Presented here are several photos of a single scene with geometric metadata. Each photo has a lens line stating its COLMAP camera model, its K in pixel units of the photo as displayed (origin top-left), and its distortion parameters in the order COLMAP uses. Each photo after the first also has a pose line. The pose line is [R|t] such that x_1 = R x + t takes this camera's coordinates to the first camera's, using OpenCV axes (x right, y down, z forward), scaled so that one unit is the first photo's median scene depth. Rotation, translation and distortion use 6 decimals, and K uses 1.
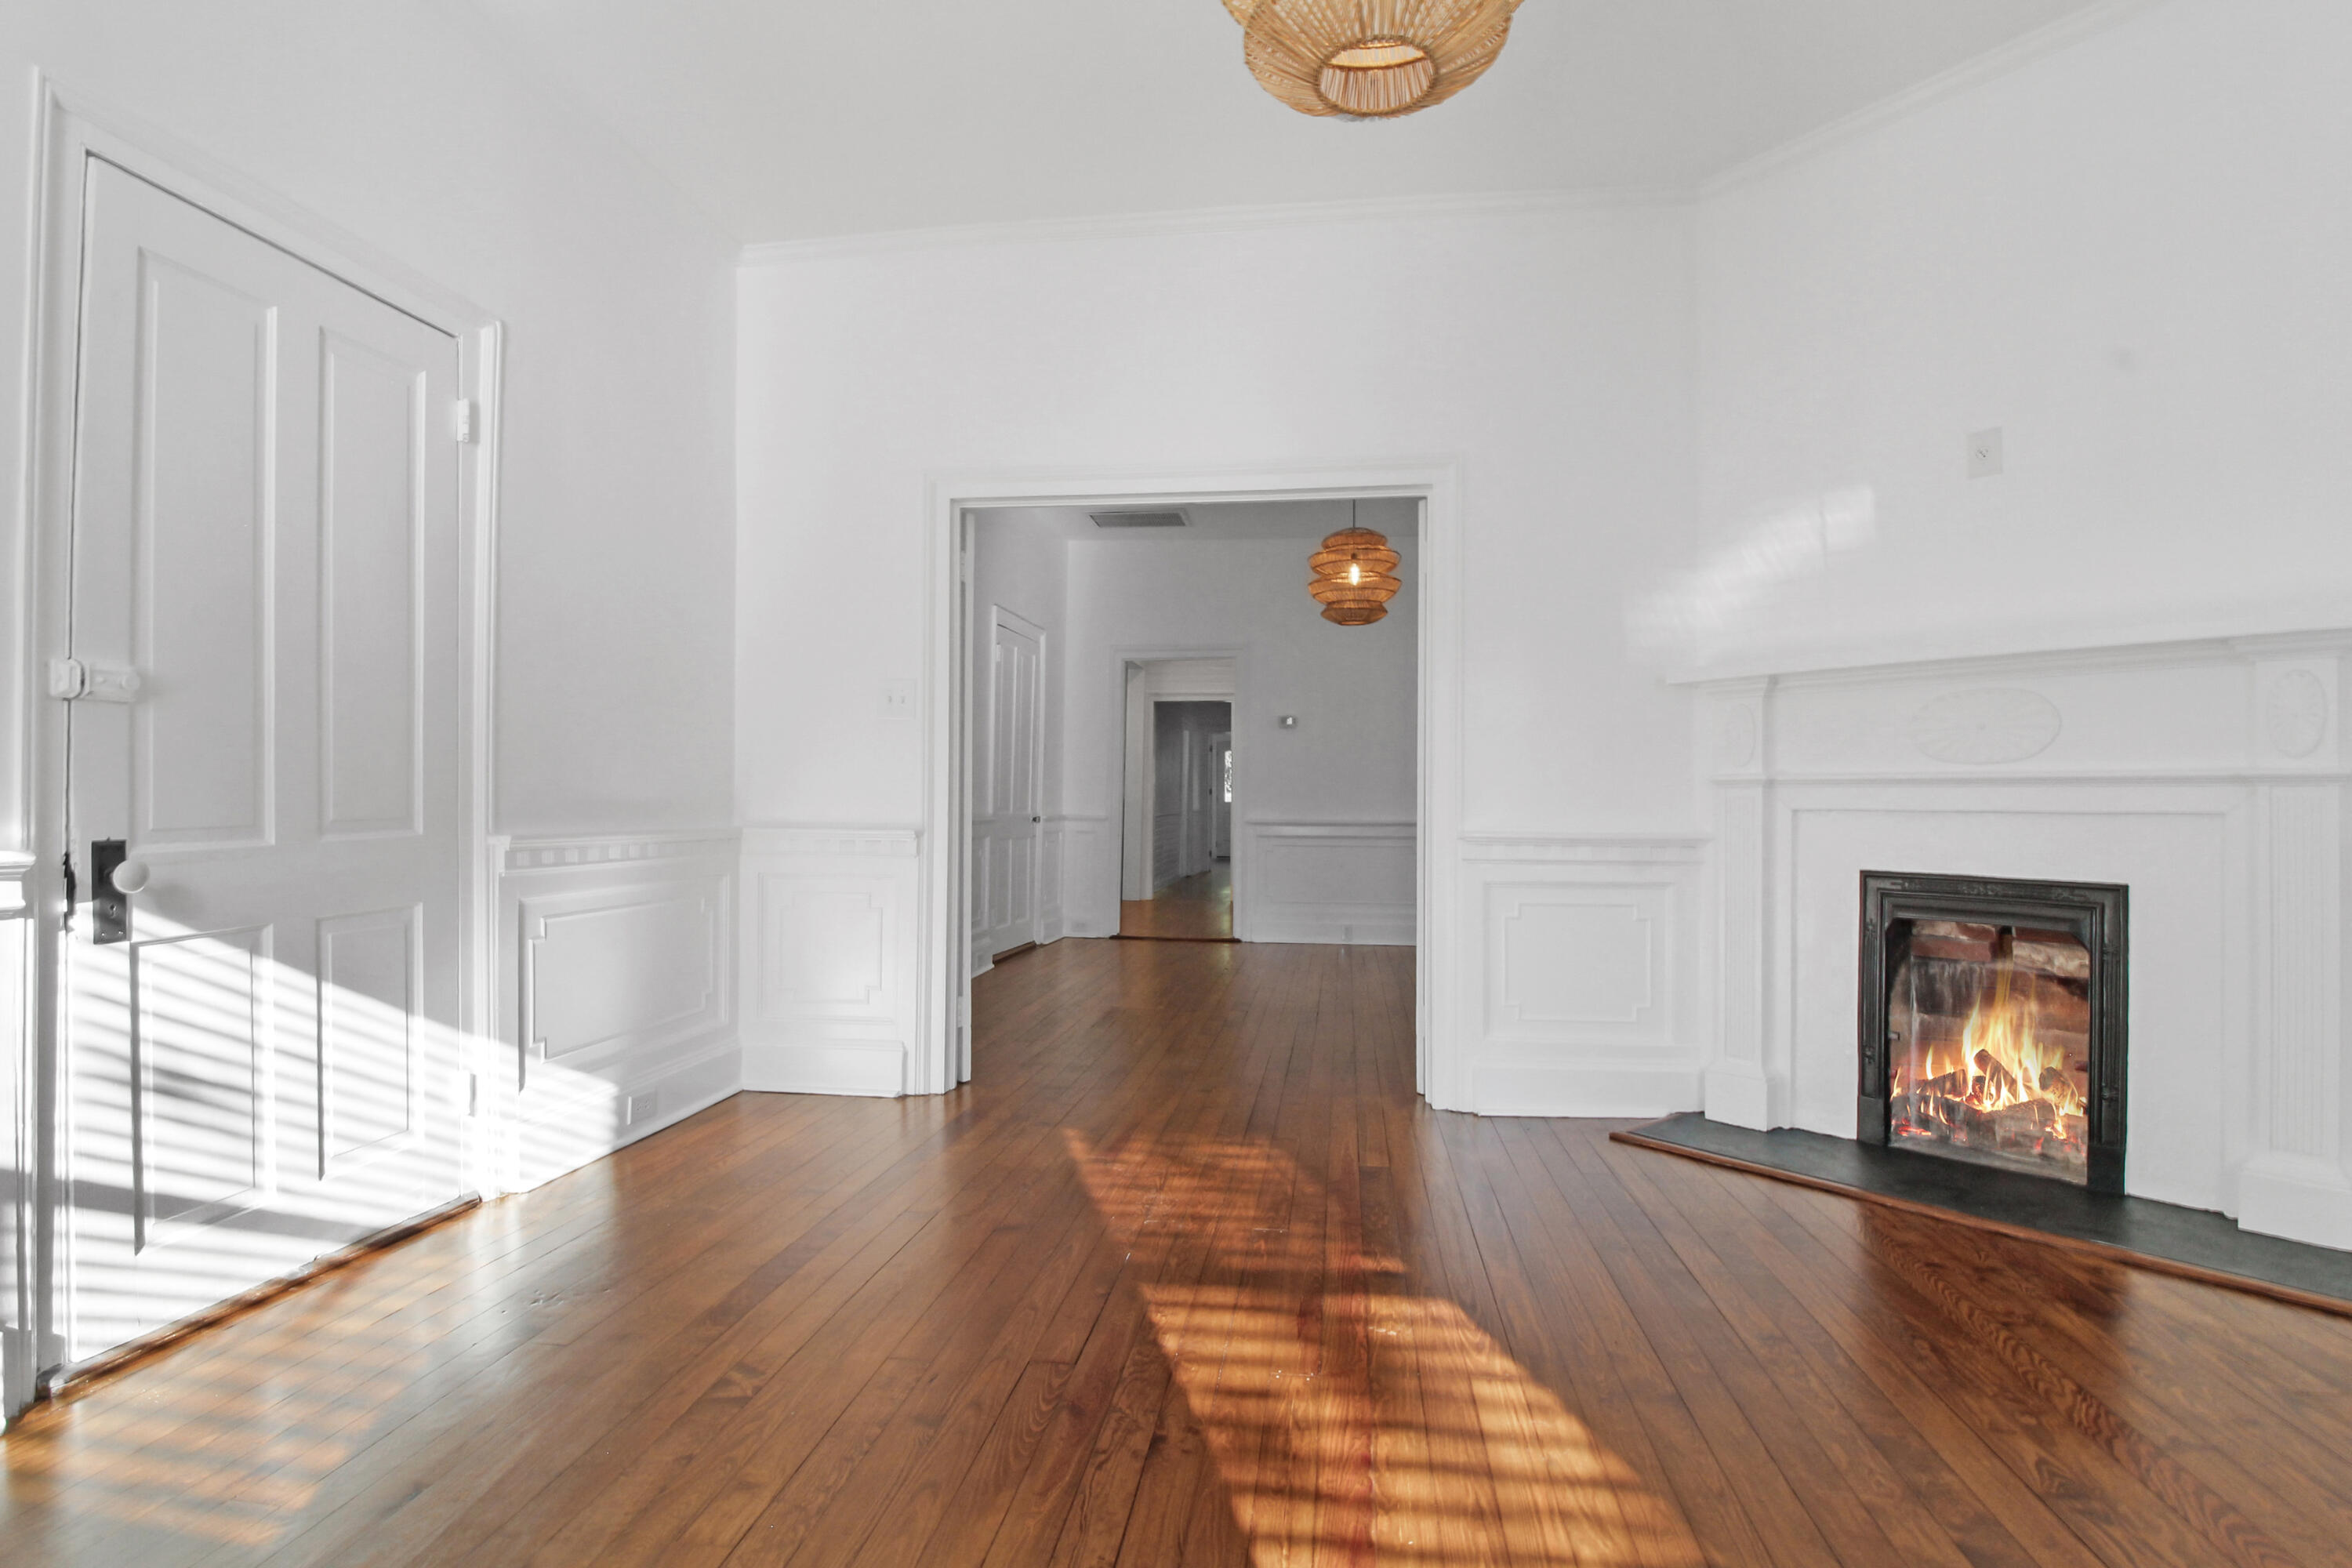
lens RADIAL K [[1110.5, 0, 1192.3], [0, 1110.5, 809.4], [0, 0, 1]] dist [0.014149, -0.014200]
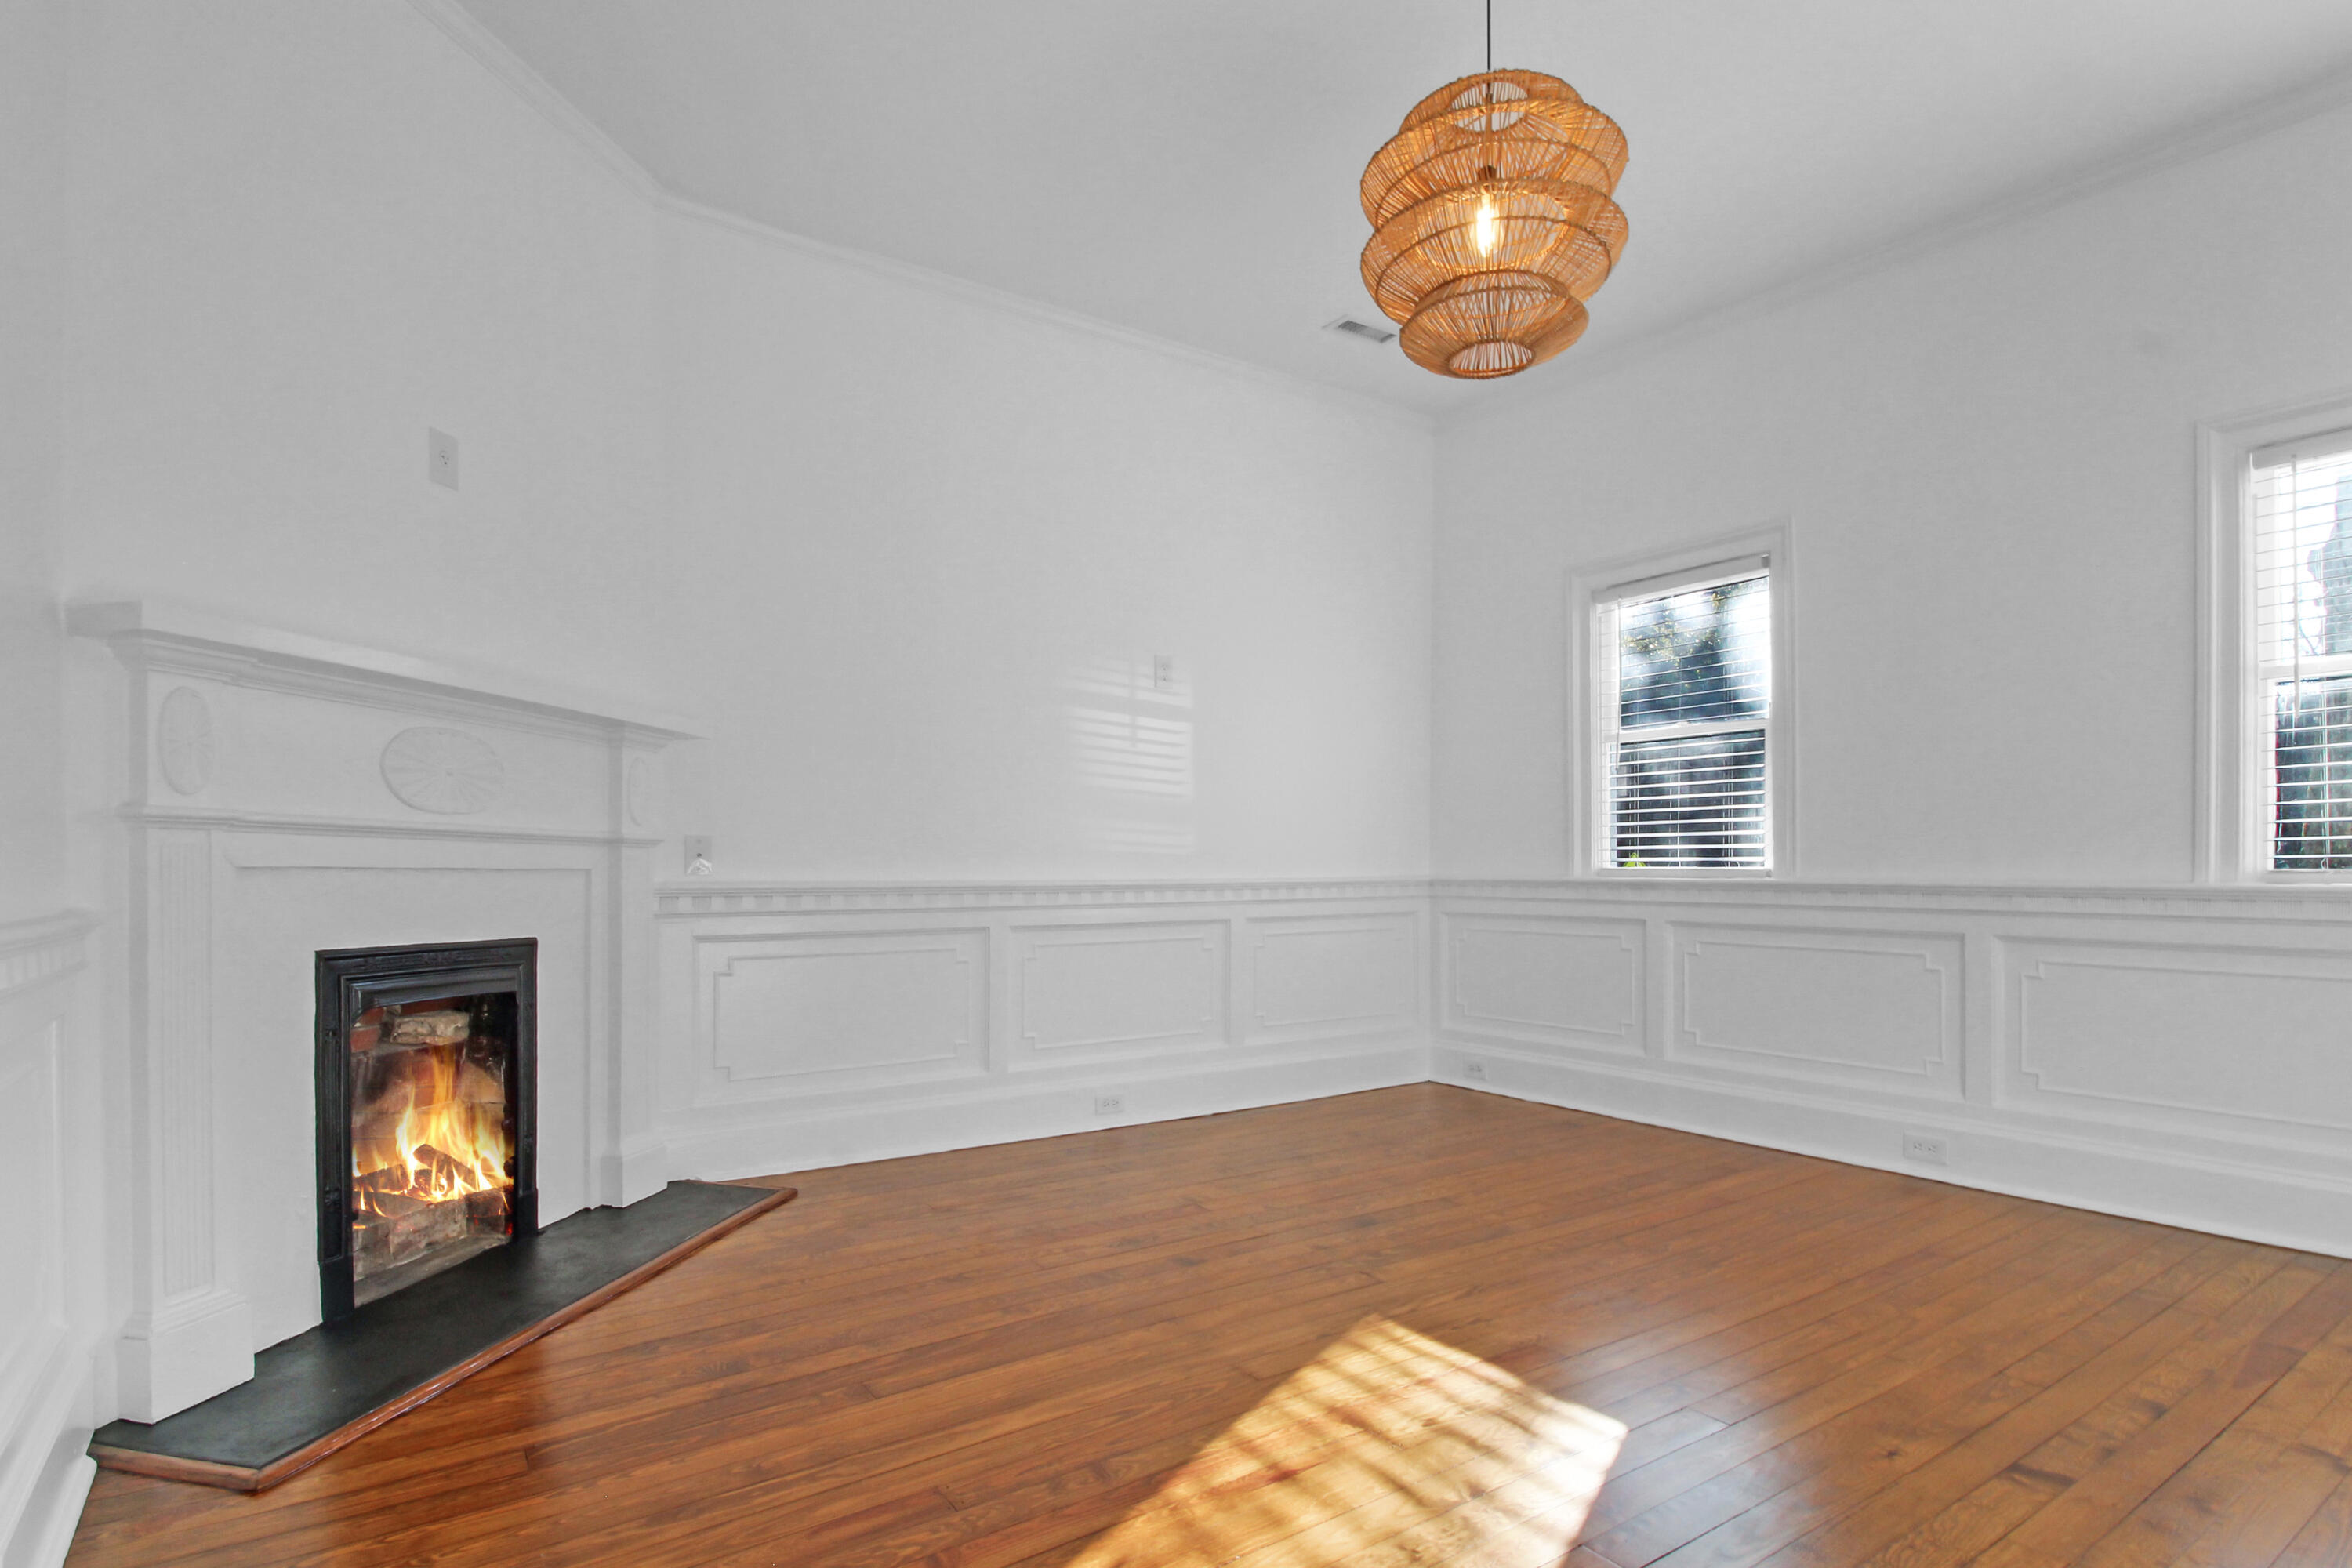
lens RADIAL K [[1160.1, 0, 1171.5], [0, 1160.1, 870.3], [0, 0, 1]] dist [0.001463, -0.017075]
pose [[-0.664280, -0.001376, 0.747482, -0.341011], [-0.002045, 0.999998, 0.000023, 0.000682], [-0.747481, -0.001513, -0.664282, 1.122859]]
